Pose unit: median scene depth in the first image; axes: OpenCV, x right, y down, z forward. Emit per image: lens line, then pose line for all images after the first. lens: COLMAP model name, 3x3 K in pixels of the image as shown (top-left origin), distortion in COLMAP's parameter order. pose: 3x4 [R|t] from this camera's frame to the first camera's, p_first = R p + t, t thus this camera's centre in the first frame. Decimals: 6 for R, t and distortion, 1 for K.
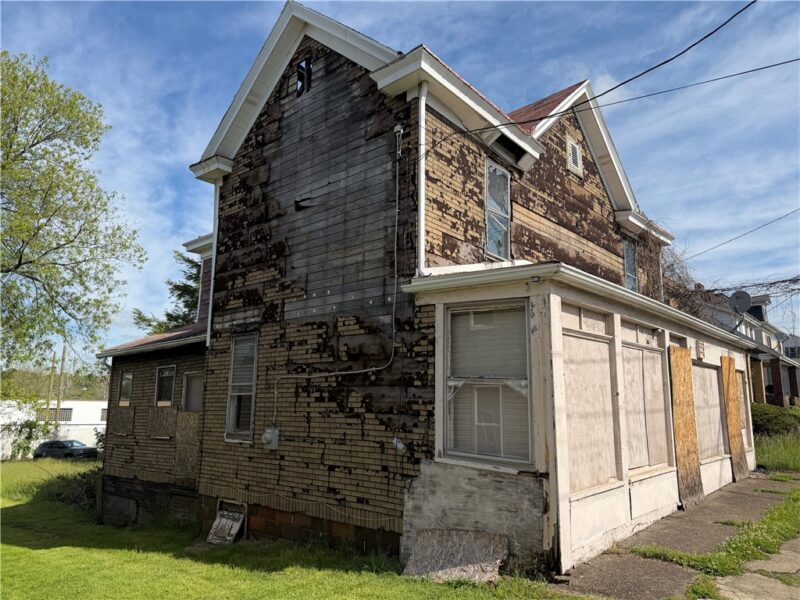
lens RADIAL K [[573.5, 0, 394.7], [0, 573.5, 300.2], [0, 0, 1]] dist [0.014366, -0.007185]
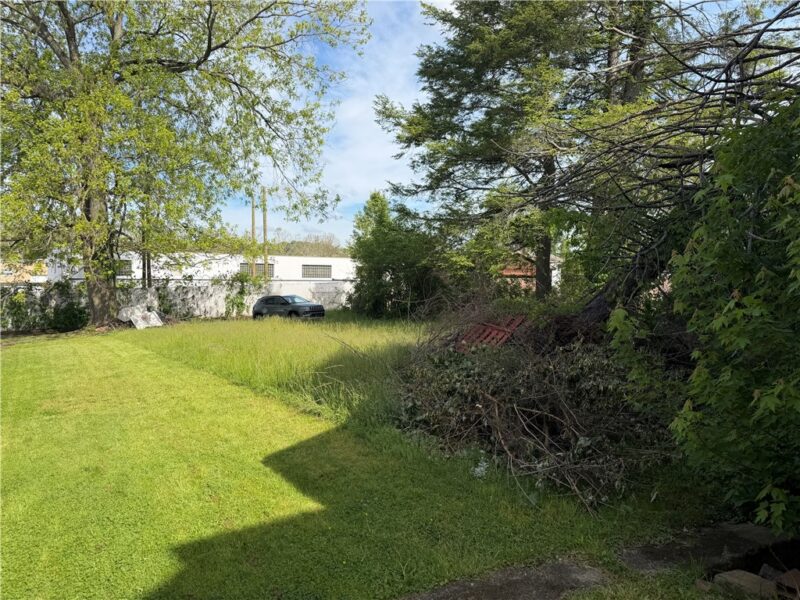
lens RADIAL K [[573.5, 0, 404.1], [0, 573.5, 299.8], [0, 0, 1]] dist [0.014366, -0.007185]
pose [[0.969303, 0.009427, -0.245688, -0.204167], [0.047843, 0.972932, 0.226083, 0.072382], [0.241169, -0.230897, 0.942615, 0.269980]]
